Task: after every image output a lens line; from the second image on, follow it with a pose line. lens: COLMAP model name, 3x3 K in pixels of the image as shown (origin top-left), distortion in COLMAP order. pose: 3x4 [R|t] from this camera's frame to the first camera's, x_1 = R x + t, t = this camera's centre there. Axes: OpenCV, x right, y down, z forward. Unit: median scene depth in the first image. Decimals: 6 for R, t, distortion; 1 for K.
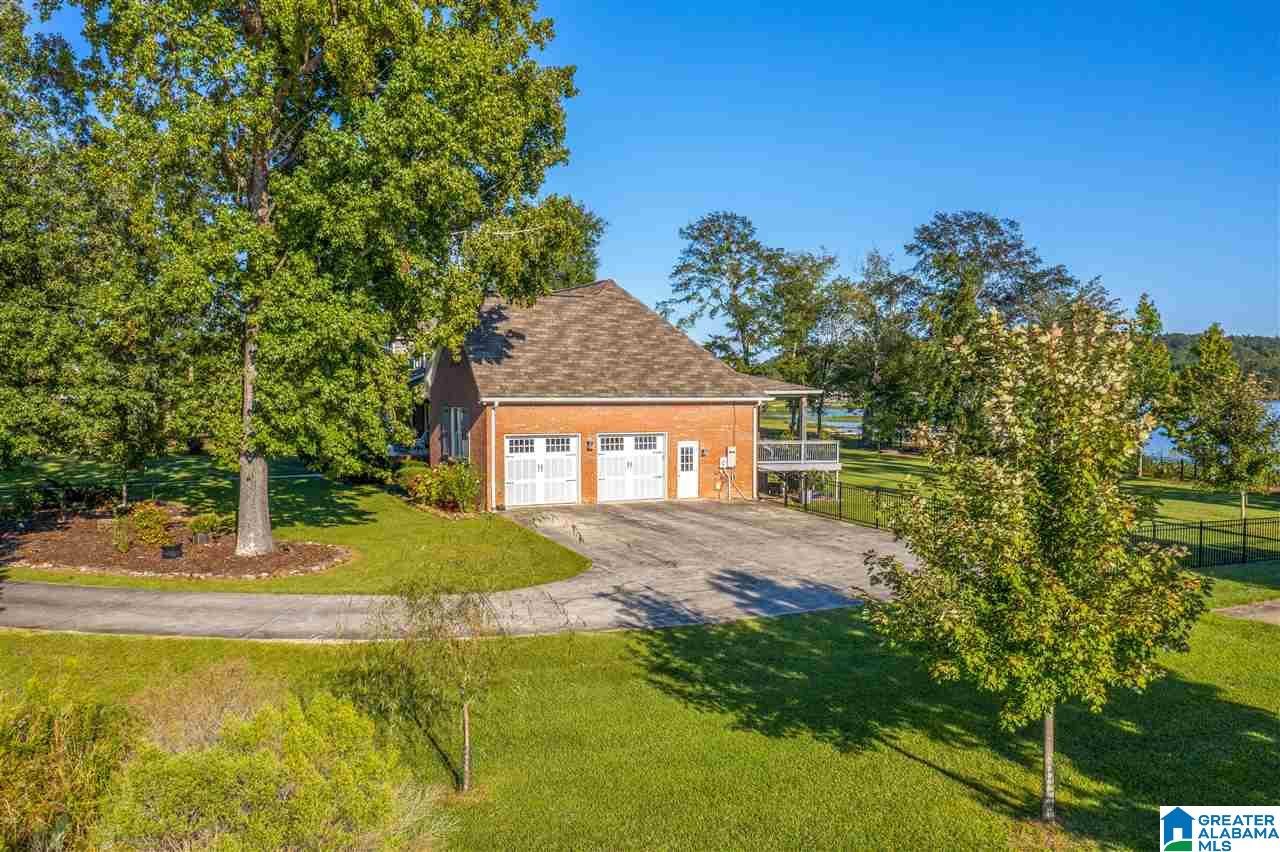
lens RADIAL K [[1002.5, 0, 641.3], [0, 1002.5, 422.1], [0, 0, 1]] dist [-0.003637, -0.002497]
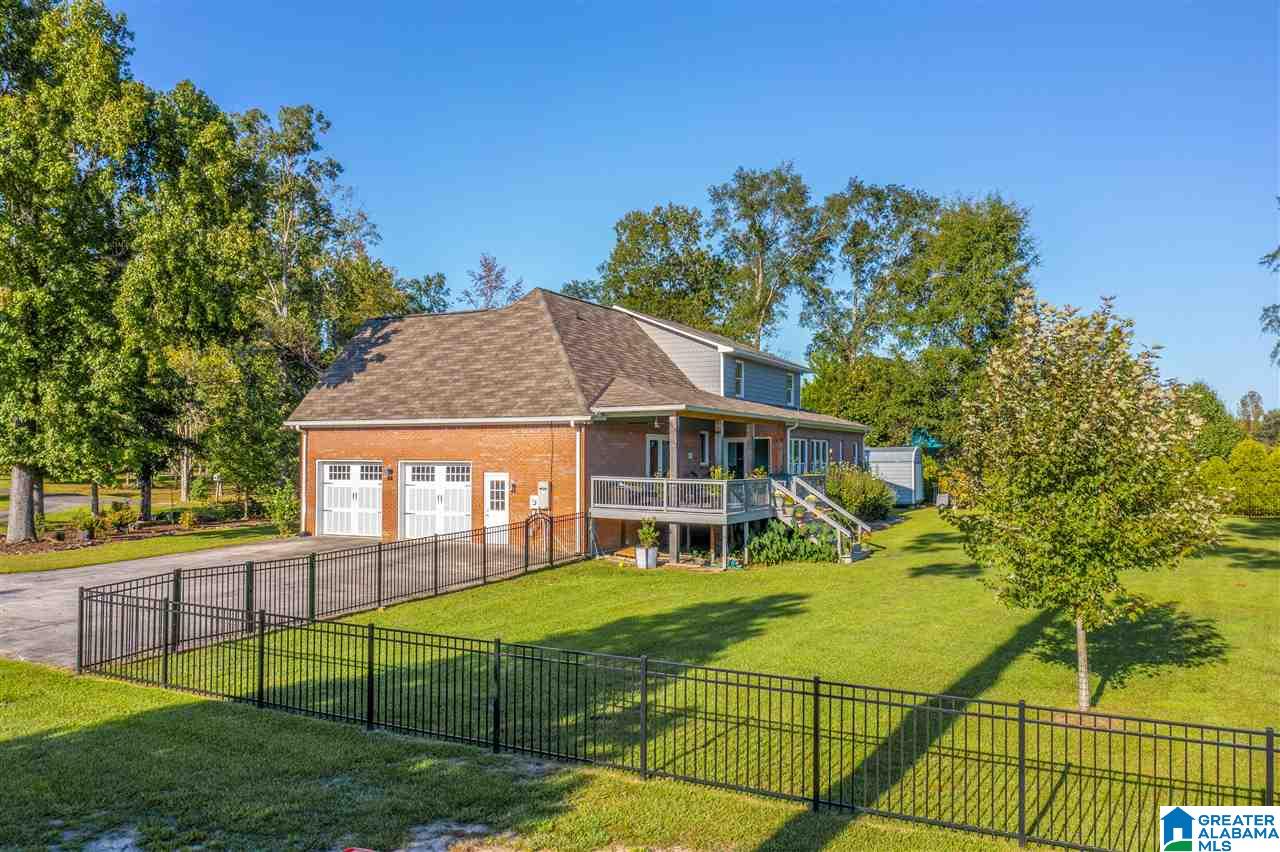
lens RADIAL K [[1002.5, 0, 646.8], [0, 1002.5, 427.6], [0, 0, 1]] dist [-0.003637, -0.002497]
pose [[0.591813, -0.026130, -0.805652, 0.768306], [-0.024890, 0.998405, -0.050665, 0.020555], [0.805691, 0.050037, 0.590219, 0.619637]]
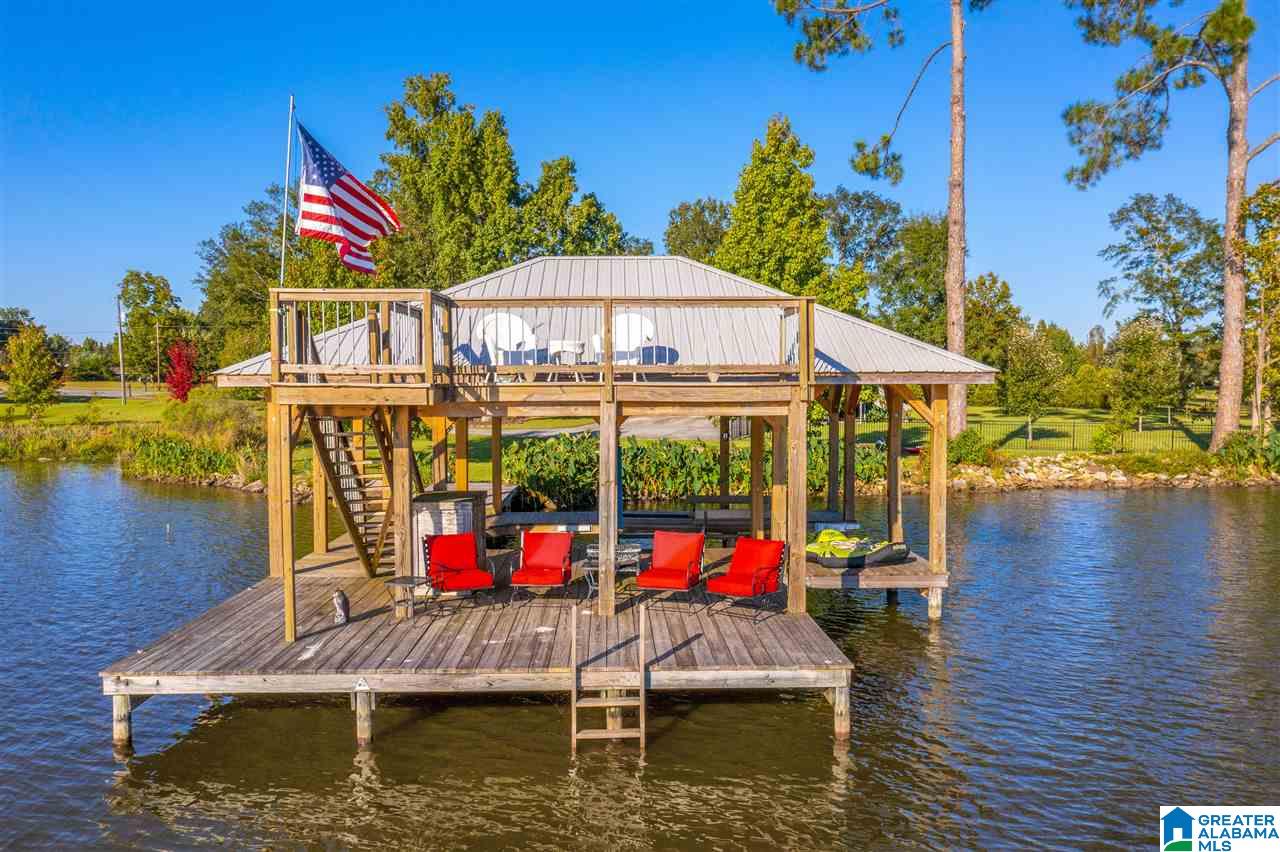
lens RADIAL K [[1002.5, 0, 640.6], [0, 1002.5, 428.4], [0, 0, 1]] dist [-0.003637, -0.002497]
pose [[0.677425, 0.028857, -0.735026, 1.180620], [-0.016330, 0.999574, 0.024193, 0.059297], [0.735411, -0.004386, 0.677607, -0.283954]]
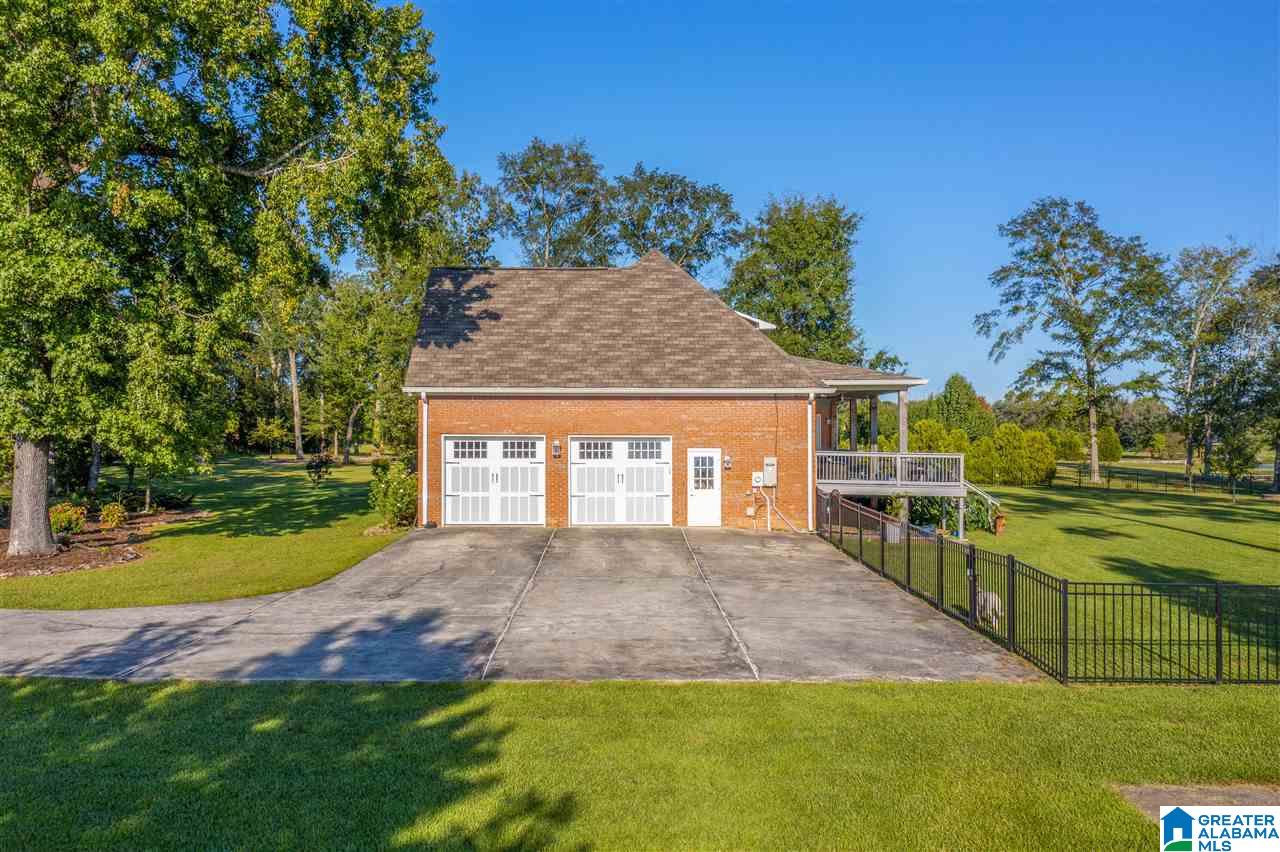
lens RADIAL K [[1002.5, 0, 645.8], [0, 1002.5, 435.8], [0, 0, 1]] dist [-0.003637, -0.002497]
pose [[0.897847, -0.004553, -0.440284, 0.333581], [-0.012390, 0.999289, -0.035600, 0.036548], [0.440133, 0.037418, 0.897153, 0.316875]]
